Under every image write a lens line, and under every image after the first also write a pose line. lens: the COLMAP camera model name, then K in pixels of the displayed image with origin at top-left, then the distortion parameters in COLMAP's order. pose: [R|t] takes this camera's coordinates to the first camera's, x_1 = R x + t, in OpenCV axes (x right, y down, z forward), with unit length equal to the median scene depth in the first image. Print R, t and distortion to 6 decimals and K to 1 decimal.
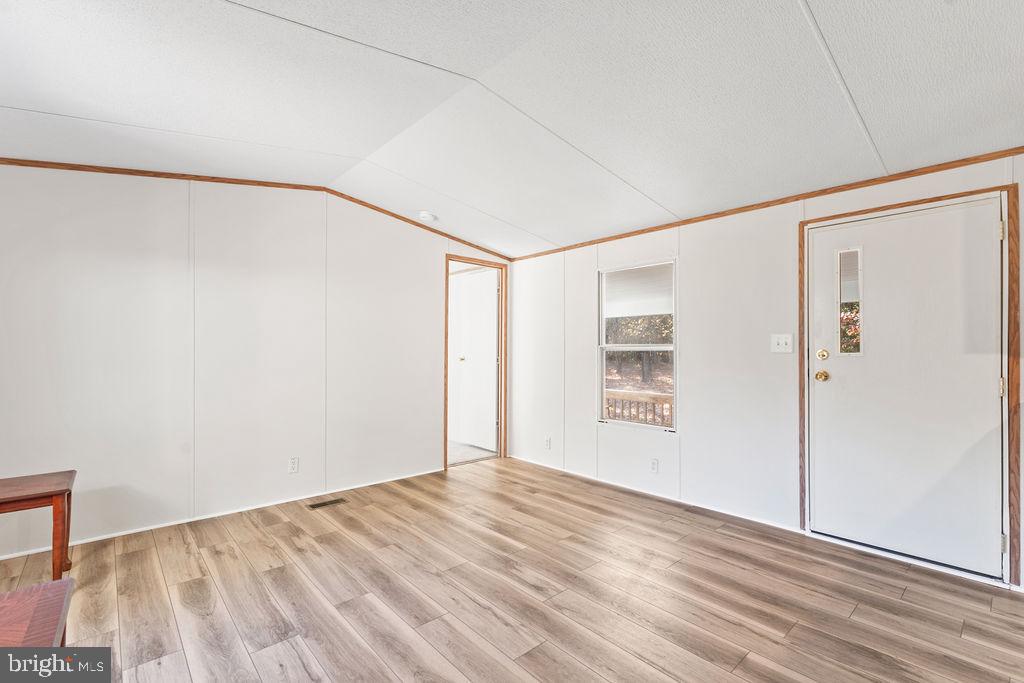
lens RADIAL K [[454.9, 0, 511.8], [0, 454.9, 350.1], [0, 0, 1]] dist [0.000735, -0.000091]
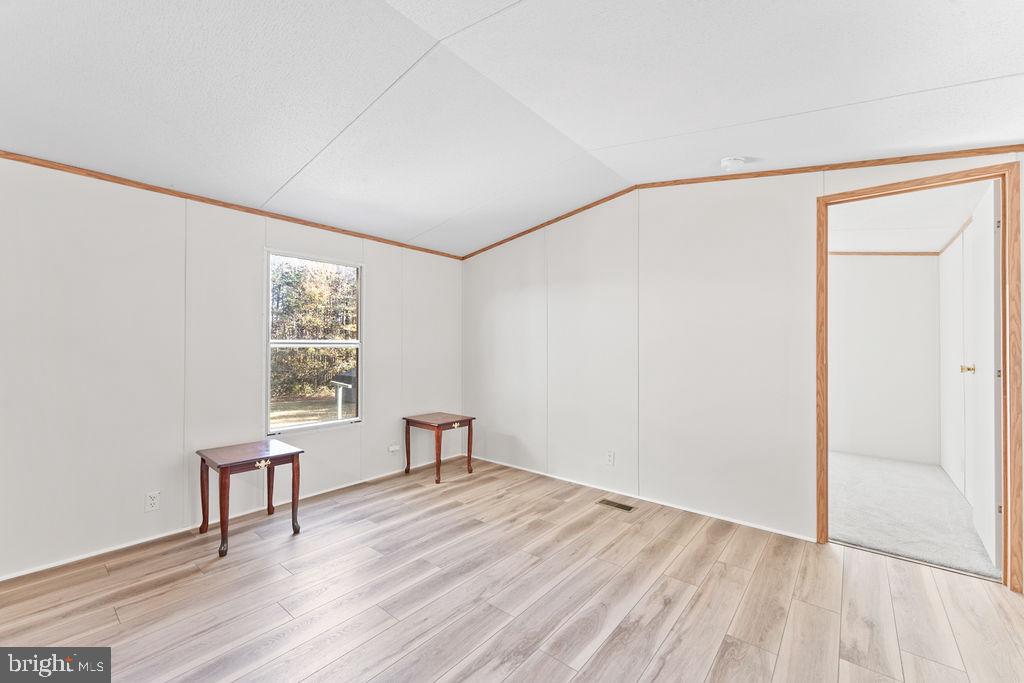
lens RADIAL K [[410.9, 0, 516.7], [0, 410.9, 341.9], [0, 0, 1]] dist [-0.000566, 0.000032]
pose [[0.156217, -0.016165, -0.987590, 0.573391], [-0.003385, 0.999851, -0.016901, -0.002221], [0.987717, 0.005983, 0.156139, 0.821095]]
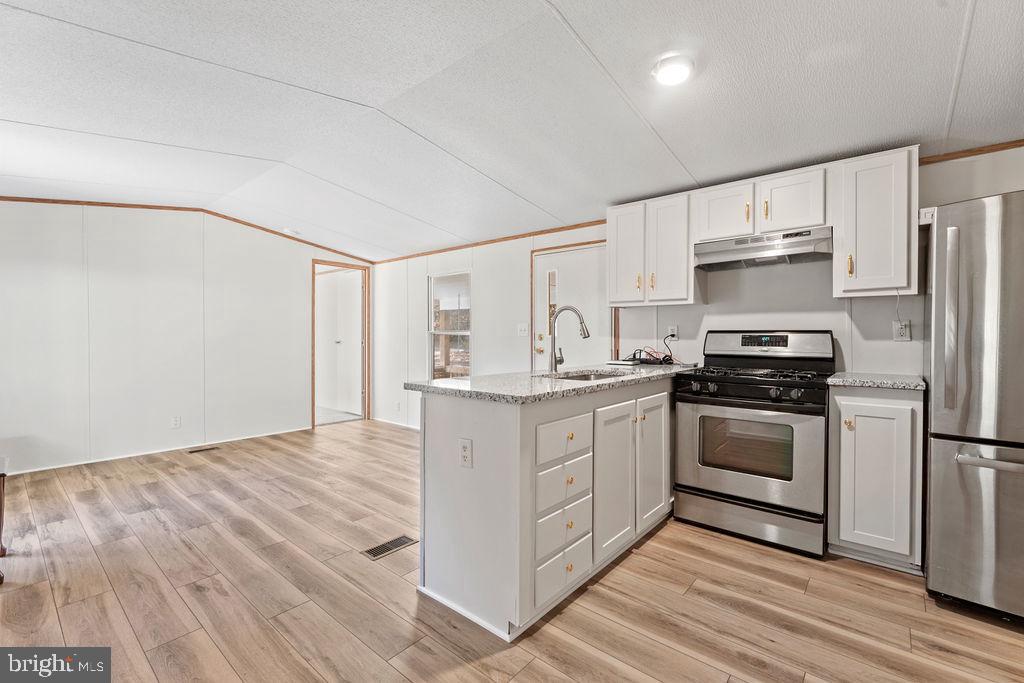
lens RADIAL K [[444.5, 0, 514.8], [0, 444.5, 342.0], [0, 0, 1]] dist [-0.001320, 0.000035]
pose [[0.990343, -0.001950, 0.138628, 0.398608], [-0.000039, 0.999897, 0.014338, 0.004822], [-0.138642, -0.014205, 0.990241, -0.512260]]
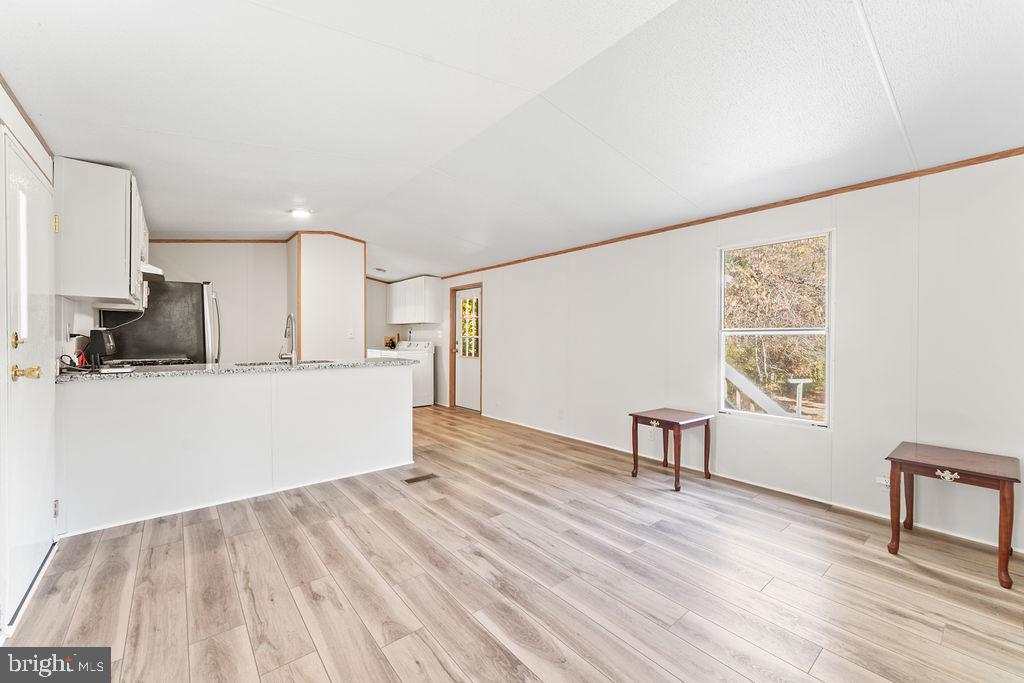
lens RADIAL K [[410.9, 0, 516.7], [0, 410.9, 341.9], [0, 0, 1]] dist [-0.000566, 0.000032]
pose [[-0.999453, -0.004479, 0.032780, -0.052057], [-0.003976, 0.999874, 0.015392, 0.000218], [-0.032845, 0.015254, -0.999344, 1.613971]]
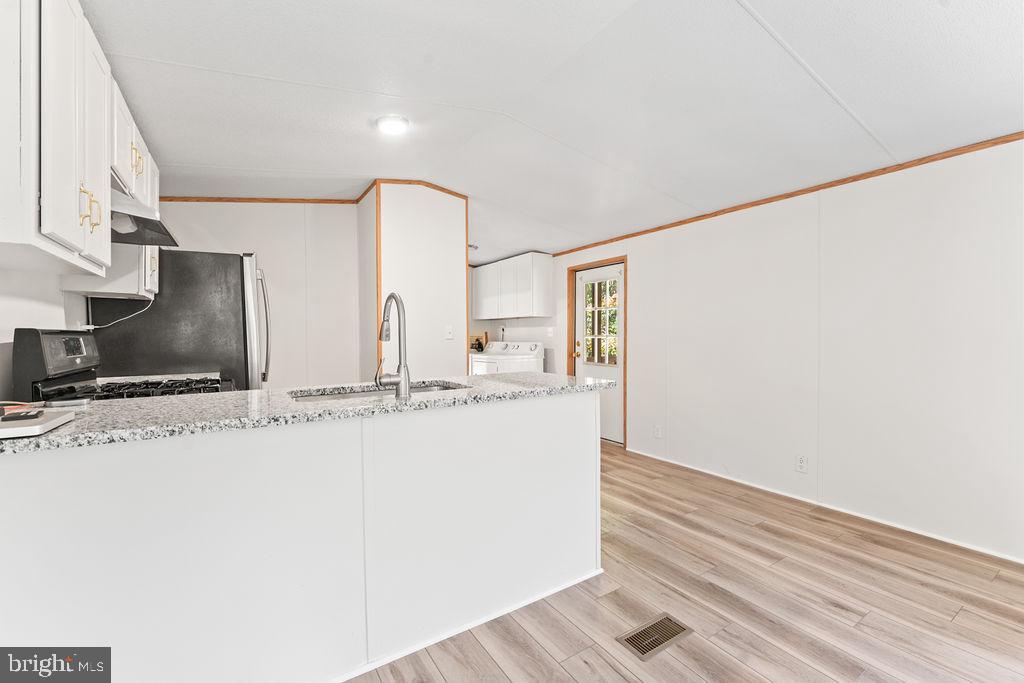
lens RADIAL K [[430.7, 0, 516.8], [0, 430.7, 339.5], [0, 0, 1]] dist [-0.000901, -0.000296]
pose [[-0.989235, 0.001501, 0.146326, 0.378426], [0.003530, 0.999901, 0.013610, -0.000353], [-0.146291, 0.013980, -0.989143, 1.031466]]
